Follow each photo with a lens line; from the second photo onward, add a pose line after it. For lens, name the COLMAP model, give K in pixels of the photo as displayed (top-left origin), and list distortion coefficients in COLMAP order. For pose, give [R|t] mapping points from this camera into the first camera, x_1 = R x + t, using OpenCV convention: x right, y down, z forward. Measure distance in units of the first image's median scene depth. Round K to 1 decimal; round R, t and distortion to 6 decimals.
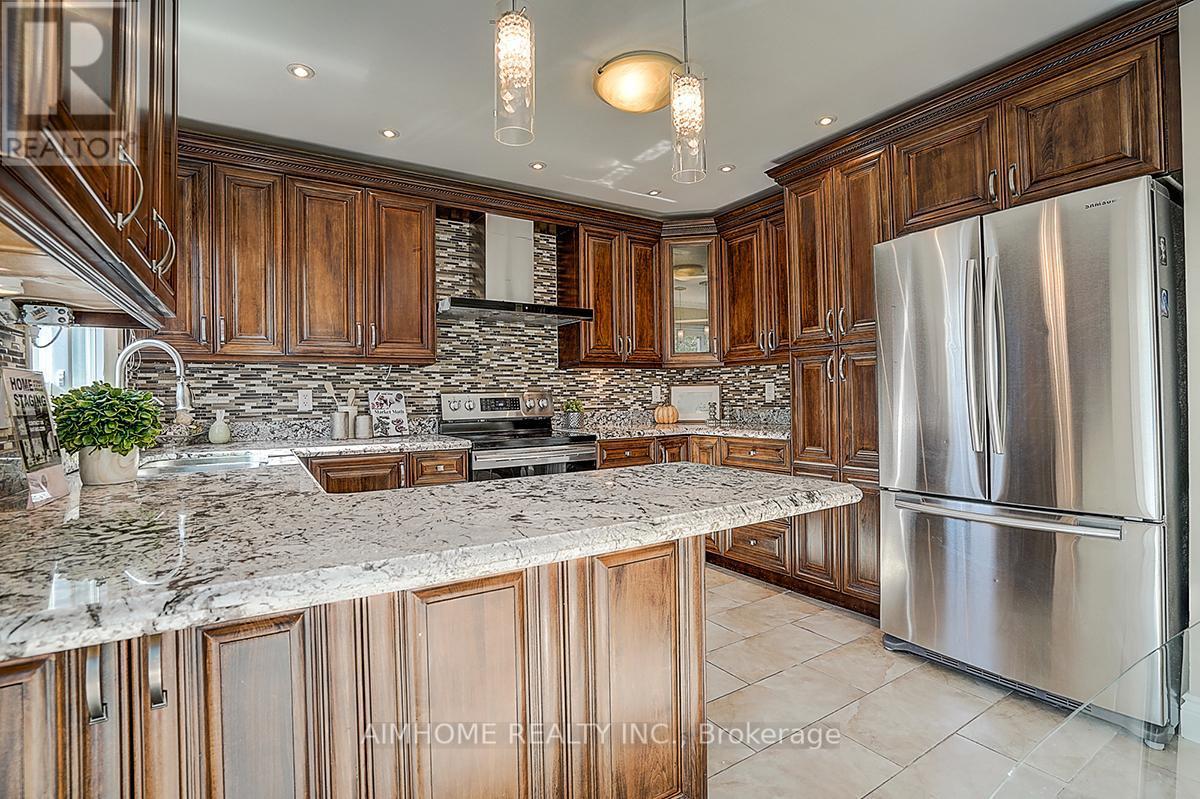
lens RADIAL K [[554.7, 0, 600.0], [0, 554.7, 399.5], [0, 0, 1]] dist [-0.067669, 0.027770]
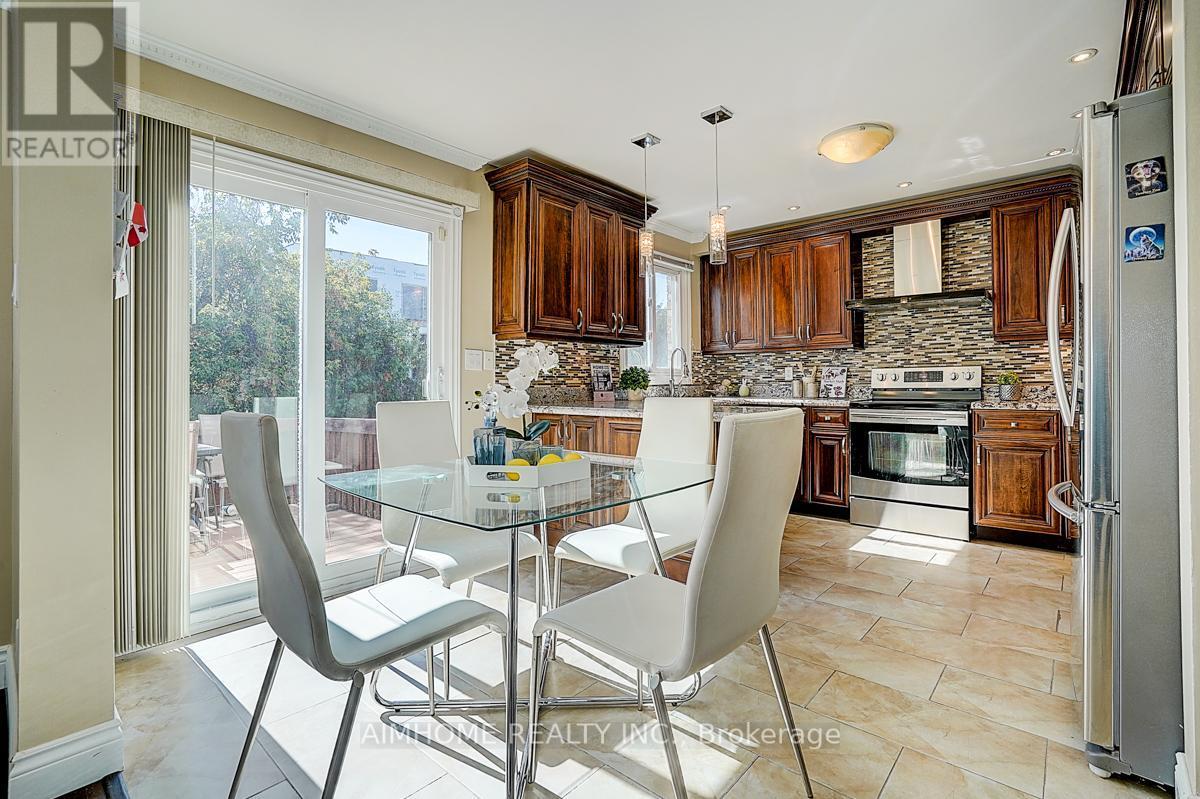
lens RADIAL K [[543.6, 0, 603.3], [0, 543.6, 379.0], [0, 0, 1]] dist [-0.028394, 0.000006]
pose [[0.288110, 0.005908, -0.957579, 0.729147], [-0.001719, 0.999983, 0.005652, 0.007837], [0.957596, 0.000018, 0.288115, -0.008210]]
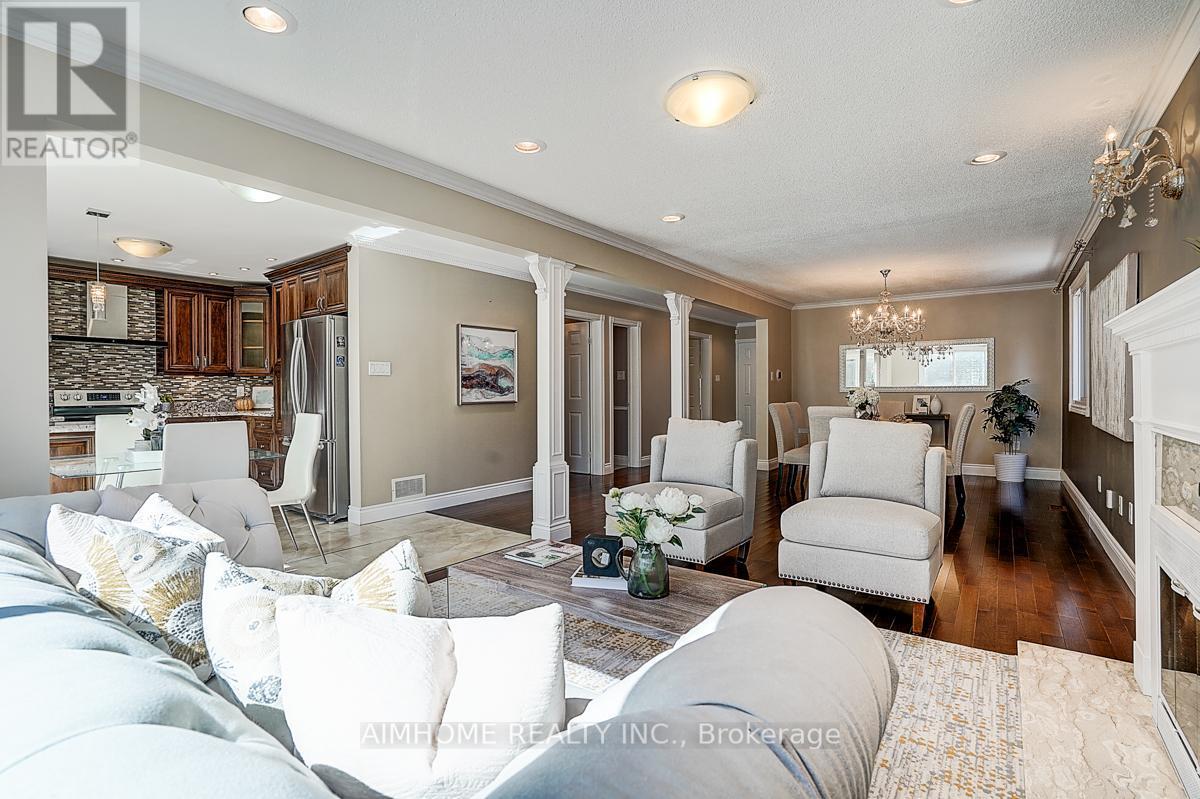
lens RADIAL K [[554.7, 0, 600.0], [0, 554.7, 399.5], [0, 0, 1]] dist [-0.067669, 0.027770]
pose [[0.930060, 0.005916, 0.367359, 0.588043], [-0.008283, 0.999954, 0.004867, -0.003447], [-0.367313, -0.007570, 0.930066, -0.976790]]
